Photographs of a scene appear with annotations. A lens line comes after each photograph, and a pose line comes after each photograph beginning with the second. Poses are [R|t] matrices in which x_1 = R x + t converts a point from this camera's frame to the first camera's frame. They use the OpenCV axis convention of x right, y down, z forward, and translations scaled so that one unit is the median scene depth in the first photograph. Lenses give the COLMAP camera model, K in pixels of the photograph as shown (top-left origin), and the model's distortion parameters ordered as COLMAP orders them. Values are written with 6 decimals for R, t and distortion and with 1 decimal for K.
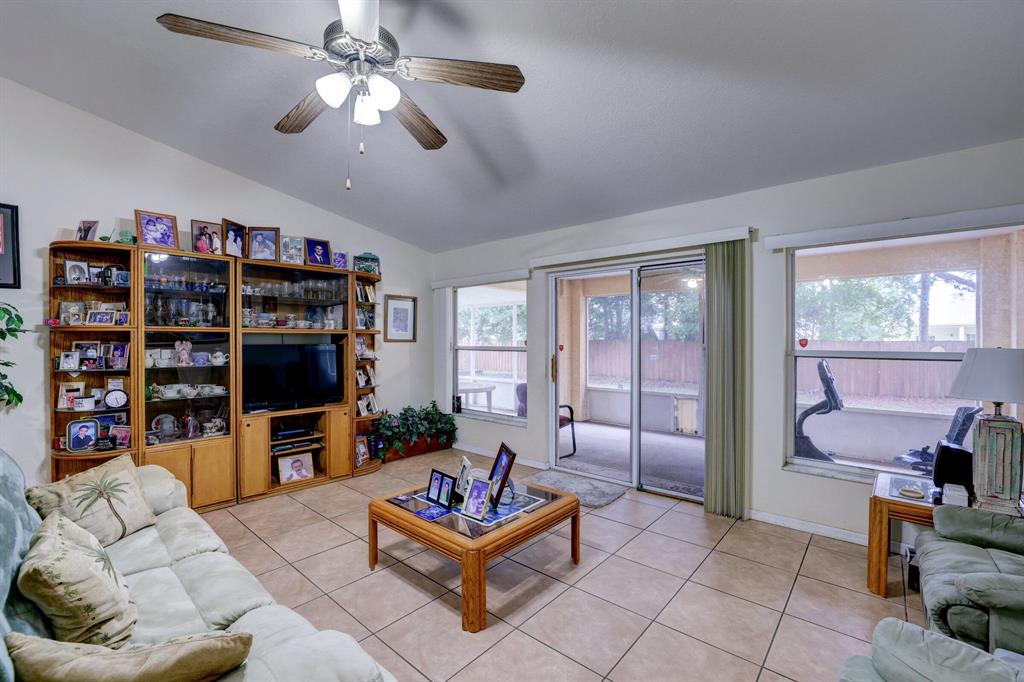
lens RADIAL K [[437.1, 0, 509.2], [0, 437.1, 340.7], [0, 0, 1]] dist [-0.047561, 0.015868]
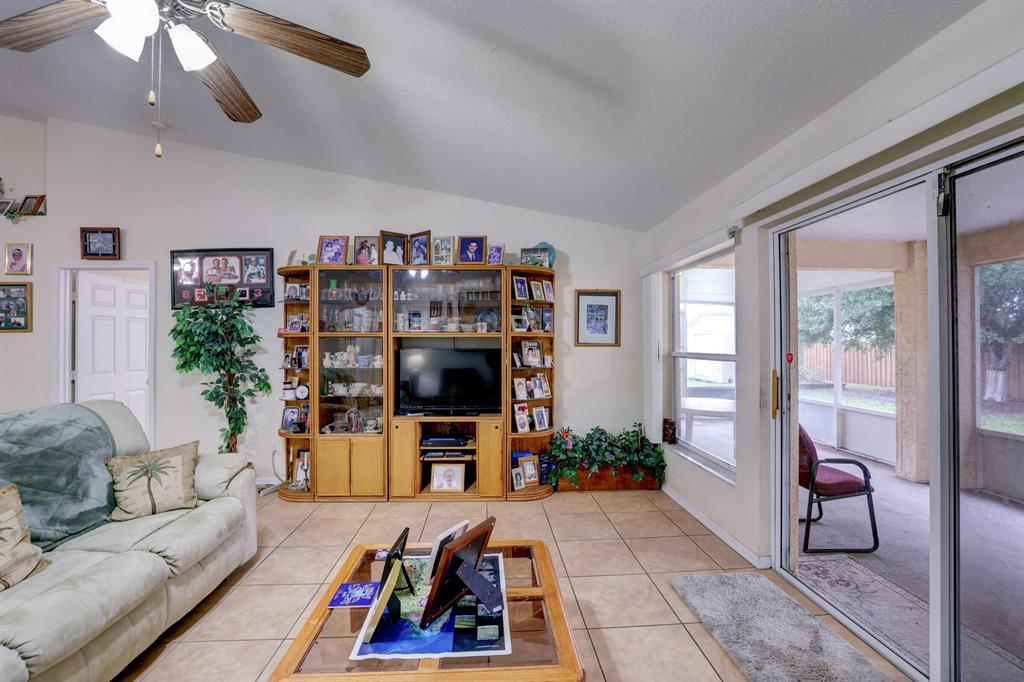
lens RADIAL K [[437.1, 0, 509.2], [0, 437.1, 340.7], [0, 0, 1]] dist [-0.047561, 0.015868]
pose [[0.702201, -0.005472, -0.711958, 0.283177], [-0.000247, 0.999969, -0.007929, -0.001439], [0.711979, 0.005744, 0.702178, 0.403200]]
